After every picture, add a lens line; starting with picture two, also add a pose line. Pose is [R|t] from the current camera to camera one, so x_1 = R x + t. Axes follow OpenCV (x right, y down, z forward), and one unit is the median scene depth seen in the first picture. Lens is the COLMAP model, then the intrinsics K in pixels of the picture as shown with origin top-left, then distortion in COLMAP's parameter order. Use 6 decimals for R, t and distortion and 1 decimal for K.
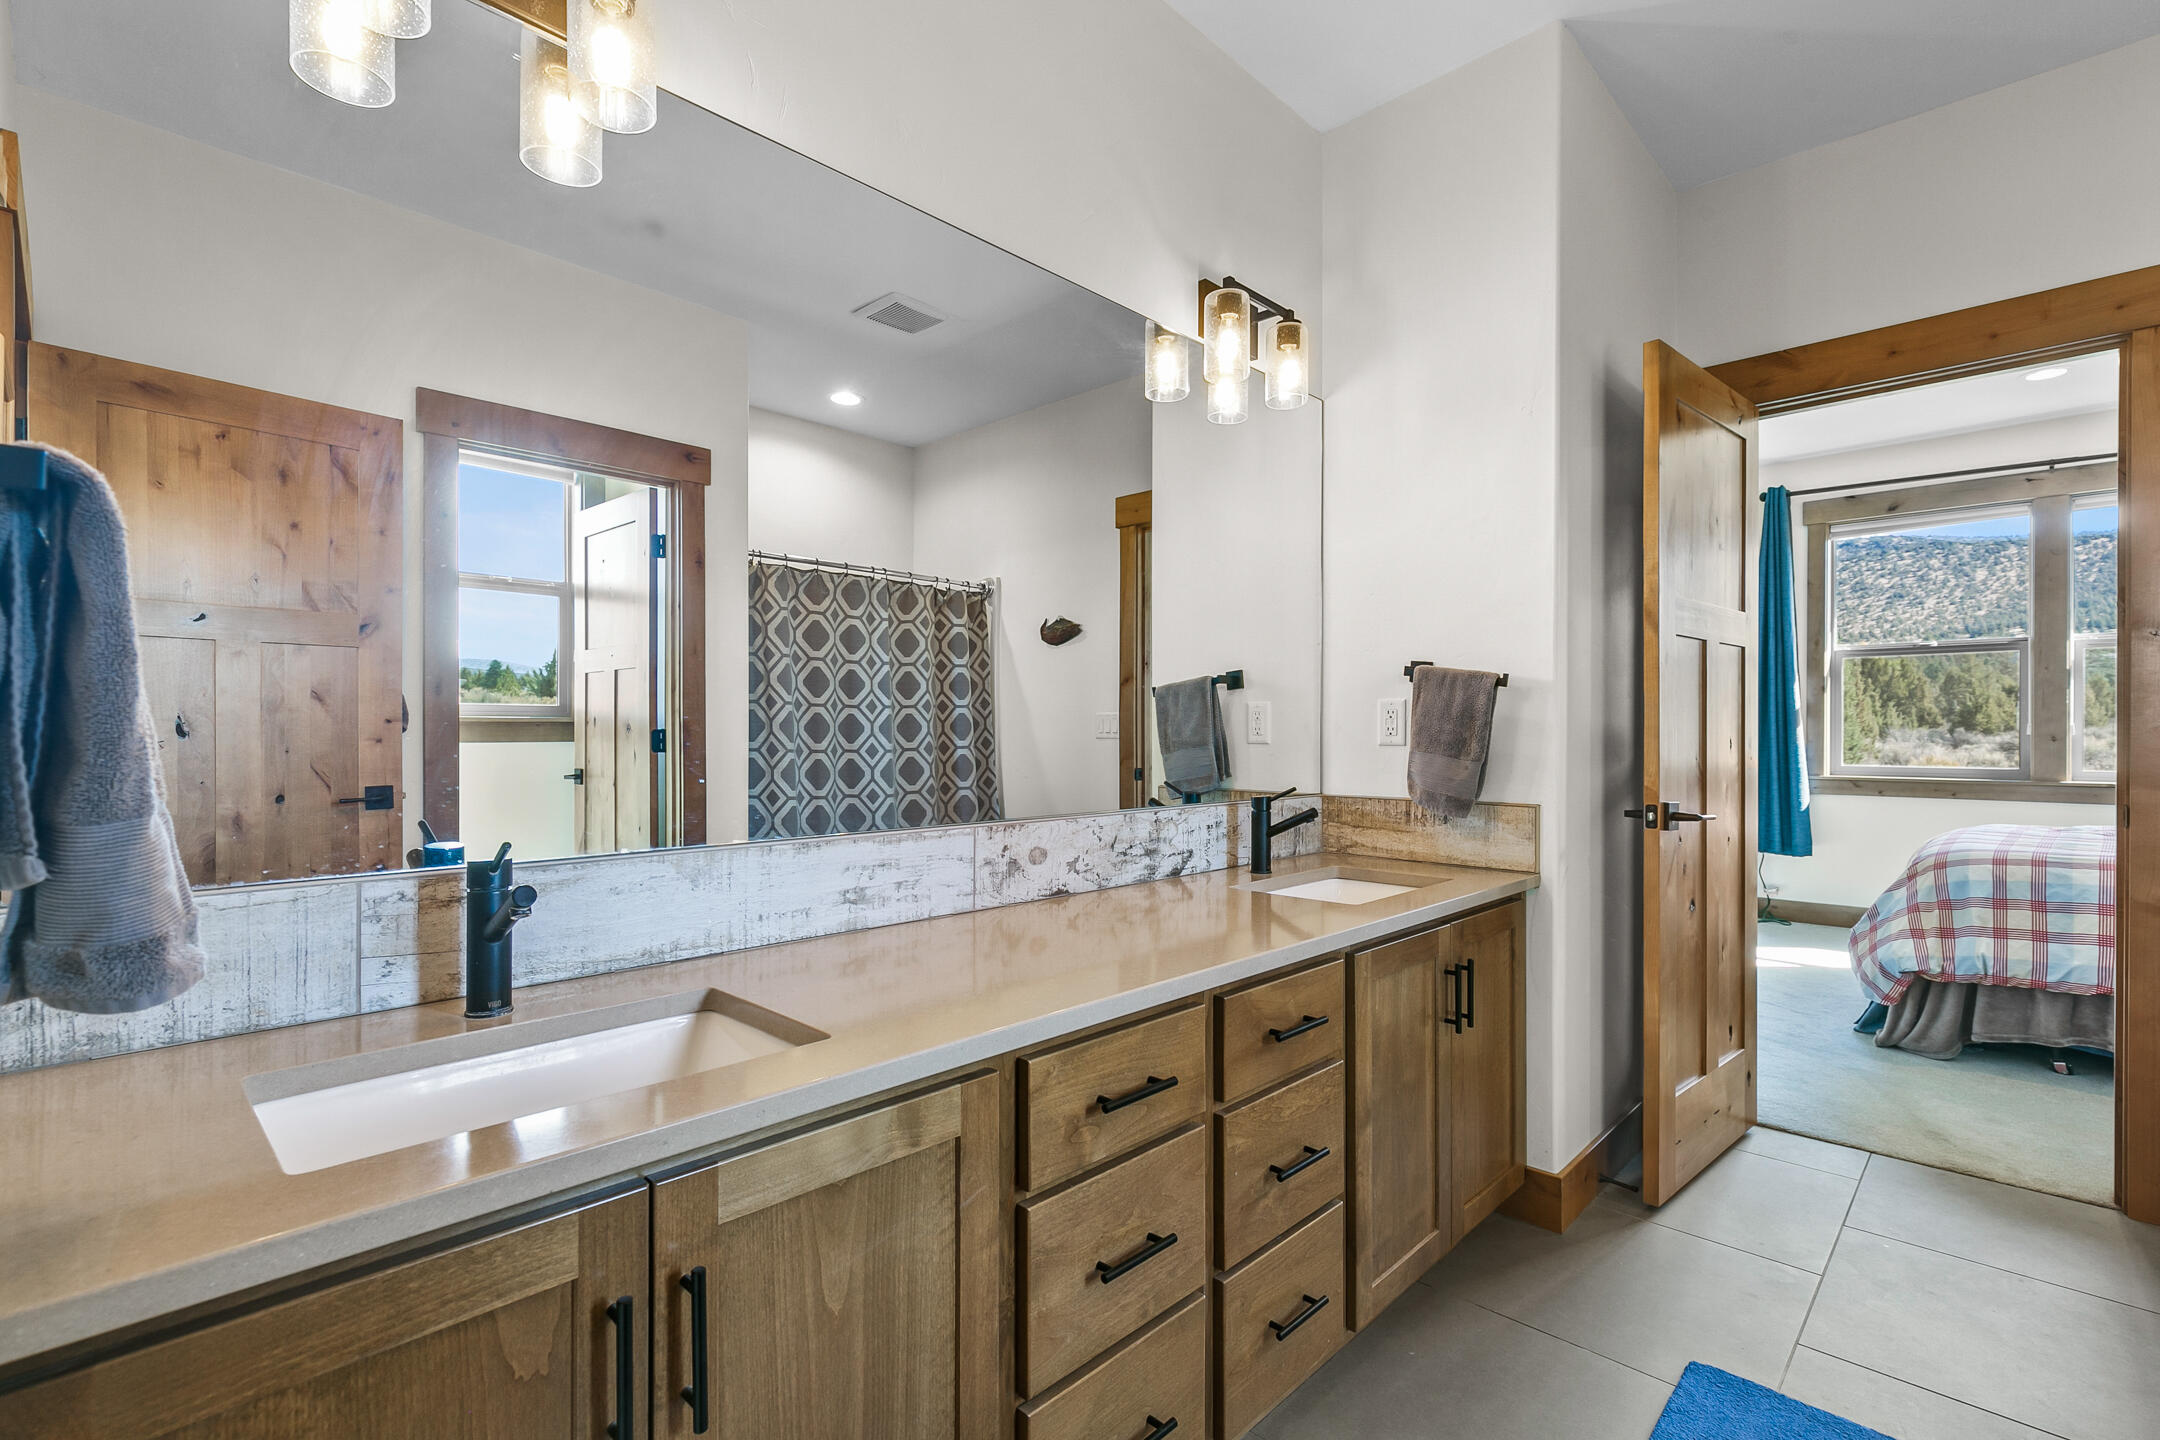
lens RADIAL K [[988.2, 0, 1075.9], [0, 988.2, 725.8], [0, 0, 1]] dist [0.002000, -0.000391]
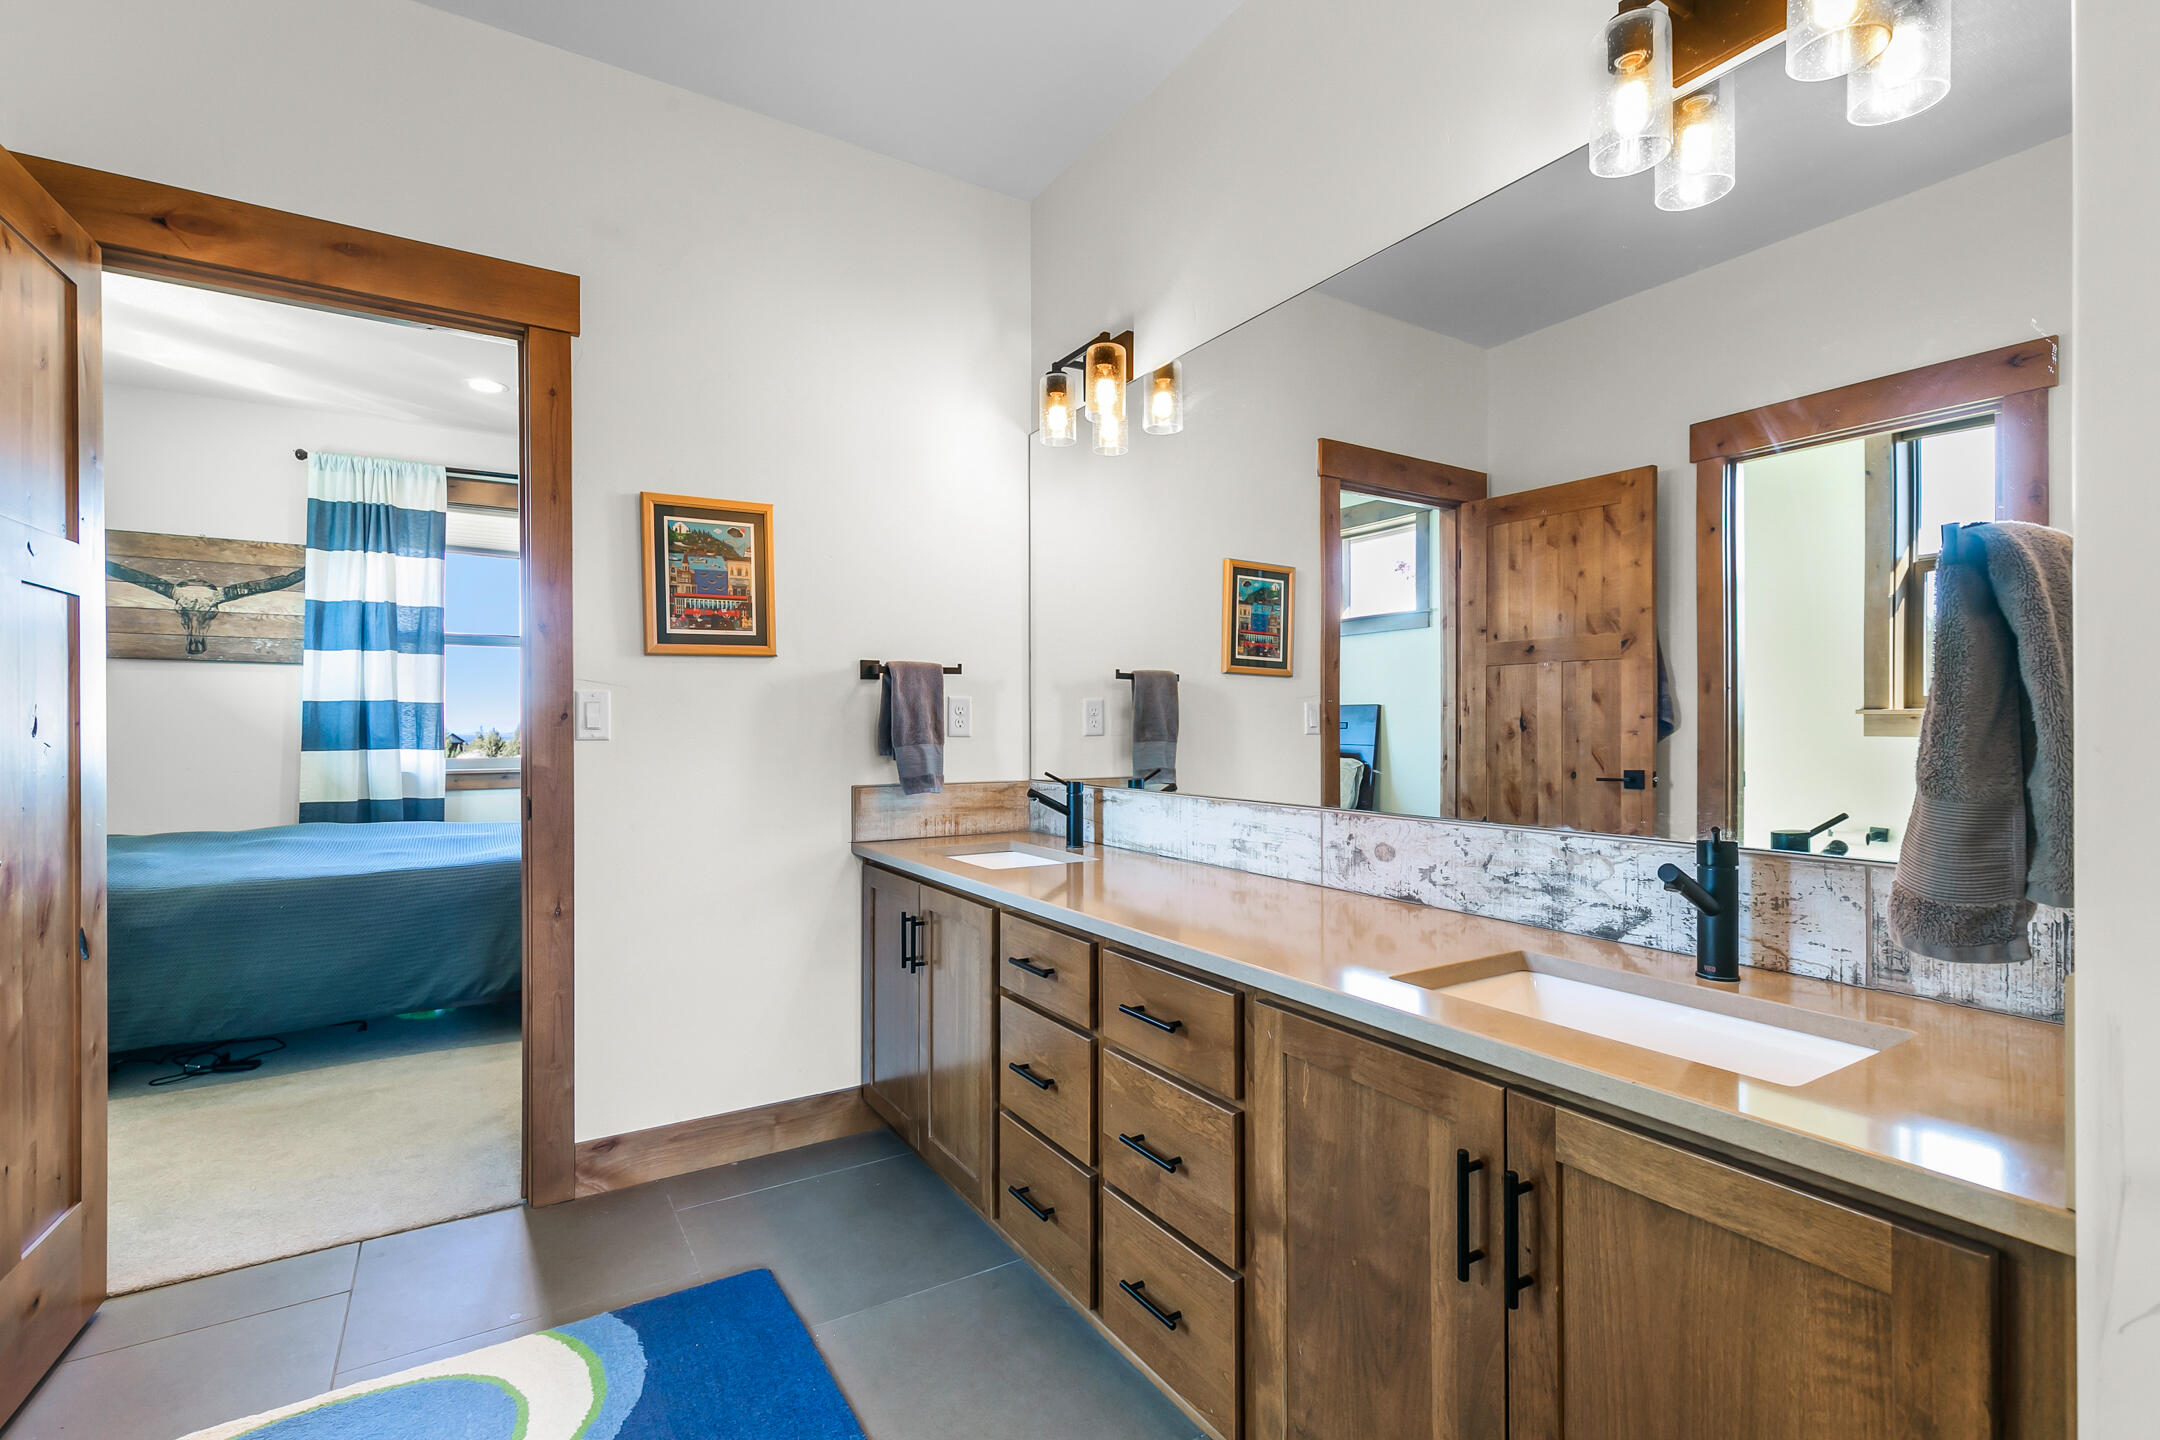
lens RADIAL K [[971.6, 0, 1077.1], [0, 971.6, 710.3], [0, 0, 1]] dist [0.002214, -0.000178]
pose [[-0.236317, -0.015625, -0.971550, 0.935101], [0.004958, 0.999838, -0.017286, 0.005793], [0.971663, -0.008902, -0.236201, 0.898908]]
